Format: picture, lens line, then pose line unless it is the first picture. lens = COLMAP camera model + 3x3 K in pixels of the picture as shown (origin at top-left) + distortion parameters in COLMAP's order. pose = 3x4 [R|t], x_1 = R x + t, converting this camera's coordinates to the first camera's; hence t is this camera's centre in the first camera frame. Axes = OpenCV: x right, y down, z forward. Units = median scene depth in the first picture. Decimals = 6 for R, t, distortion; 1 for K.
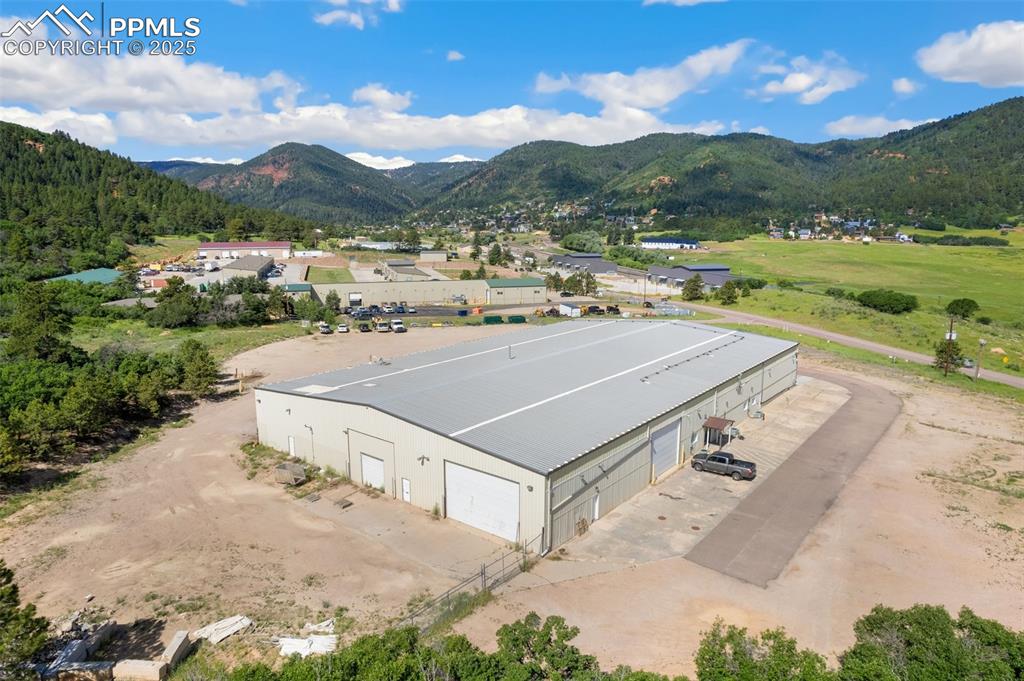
lens RADIAL K [[655.3, 0, 512.0], [0, 655.3, 340.5], [0, 0, 1]] dist [-0.081057, 0.075201]
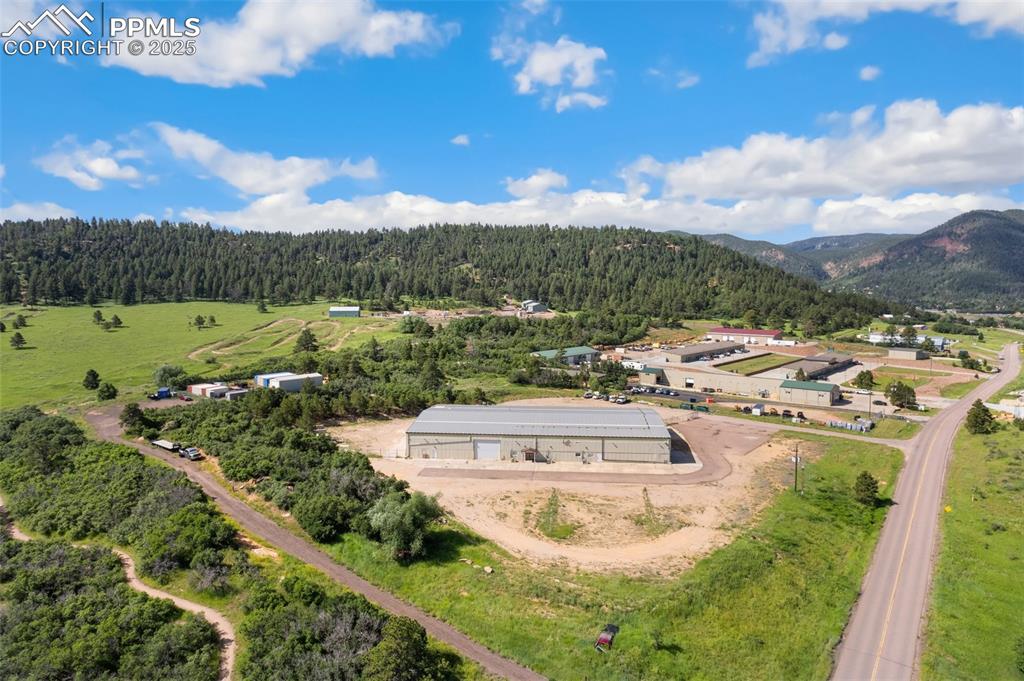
lens RADIAL K [[655.3, 0, 512.0], [0, 655.3, 340.5], [0, 0, 1]] dist [-0.081057, 0.075201]
pose [[0.553926, 0.067761, -0.829804, 0.518935], [-0.154488, 0.987739, -0.022469, -0.045718], [0.818108, 0.140640, 0.557602, -0.085685]]
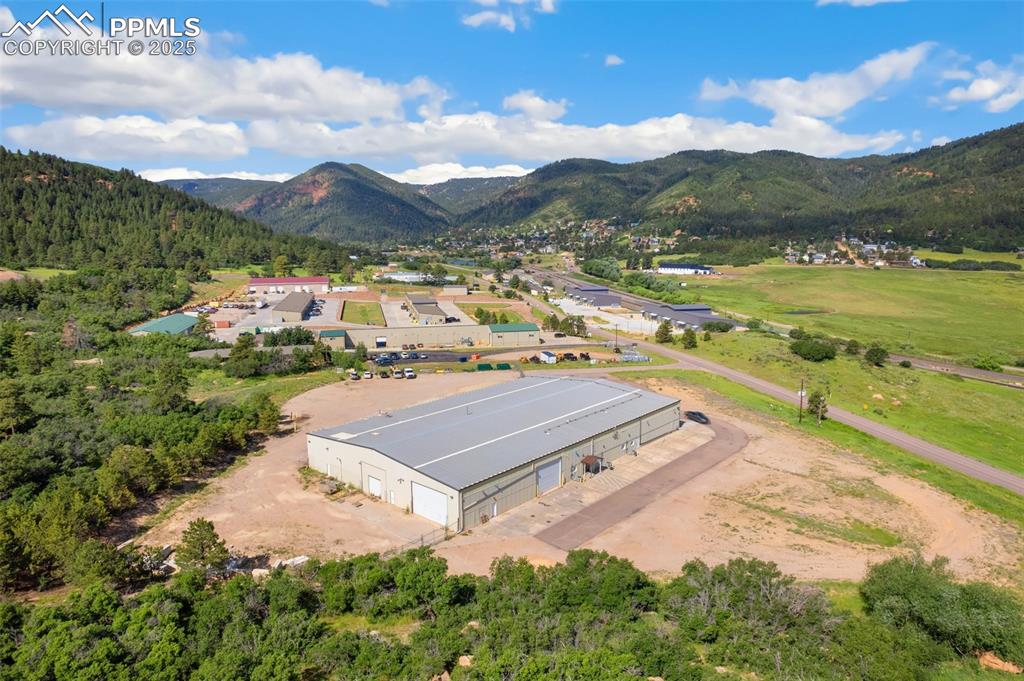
lens RADIAL K [[655.3, 0, 512.0], [0, 655.3, 340.5], [0, 0, 1]] dist [-0.081057, 0.075201]
pose [[0.998568, 0.004736, -0.053294, 0.050444], [-0.005689, 0.999826, -0.017748, -0.033157], [0.053200, 0.018026, 0.998421, -0.150164]]
